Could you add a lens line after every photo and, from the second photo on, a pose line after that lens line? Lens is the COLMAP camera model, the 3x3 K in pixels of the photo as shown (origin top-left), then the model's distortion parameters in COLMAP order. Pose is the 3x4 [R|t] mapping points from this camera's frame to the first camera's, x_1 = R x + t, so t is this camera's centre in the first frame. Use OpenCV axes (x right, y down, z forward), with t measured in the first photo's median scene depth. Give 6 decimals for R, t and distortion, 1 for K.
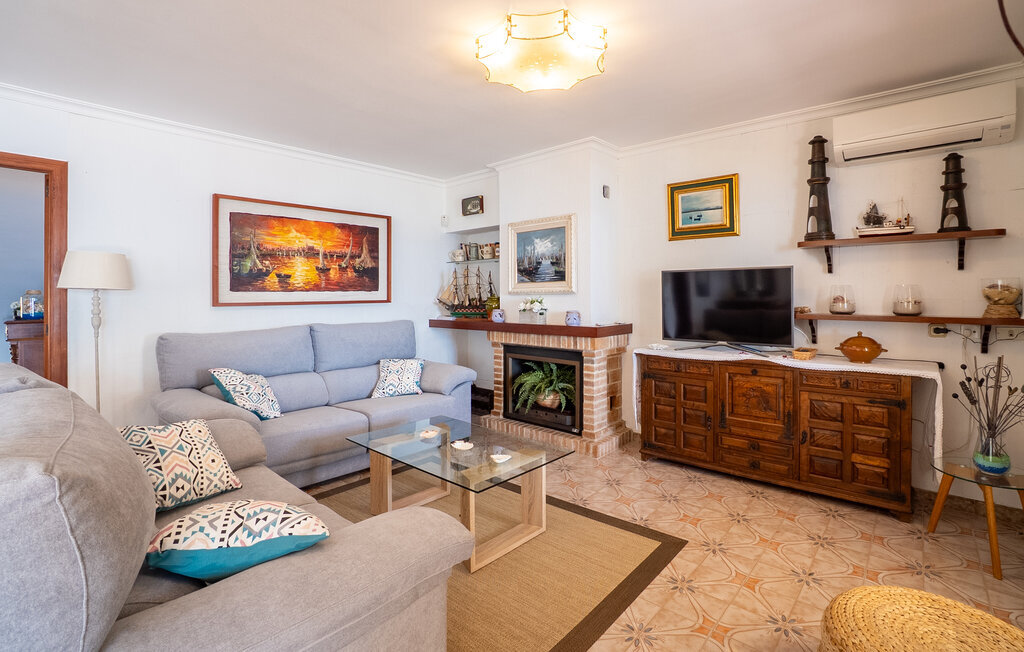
lens RADIAL K [[486.2, 0, 512.6], [0, 486.2, 292.7], [0, 0, 1]] dist [-0.001056, -0.000193]
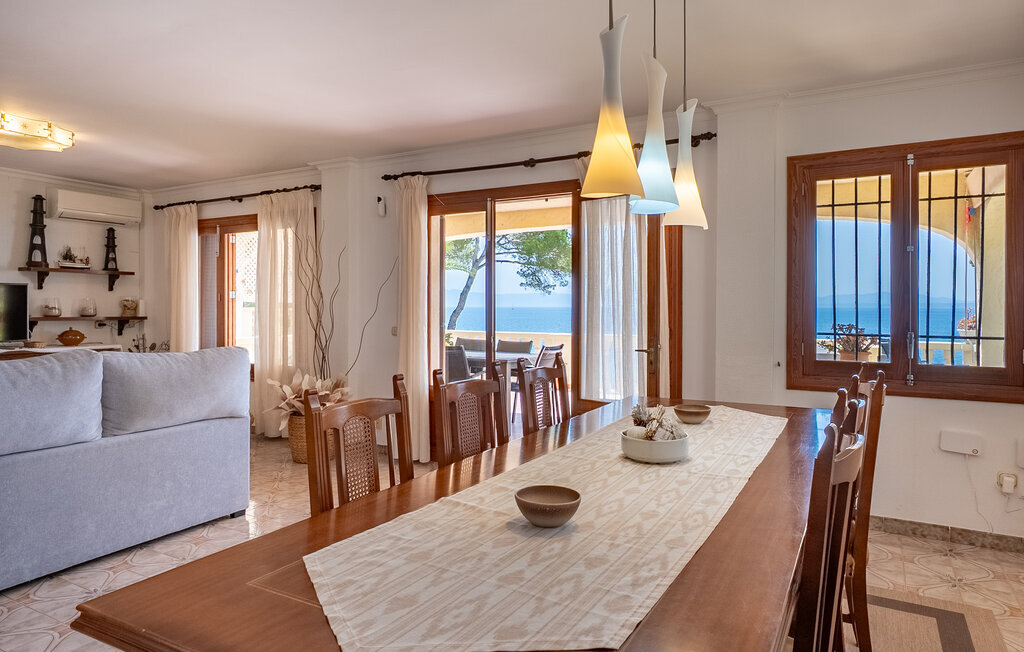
lens RADIAL K [[628.8, 0, 512.9], [0, 628.8, 302.0], [0, 0, 1]] dist [0.001243, 0.000580]
pose [[-0.203658, 0.010366, 0.978987, -1.602747], [-0.006815, 0.999905, -0.012005, 0.011554], [-0.979018, -0.009117, -0.203568, -0.007292]]
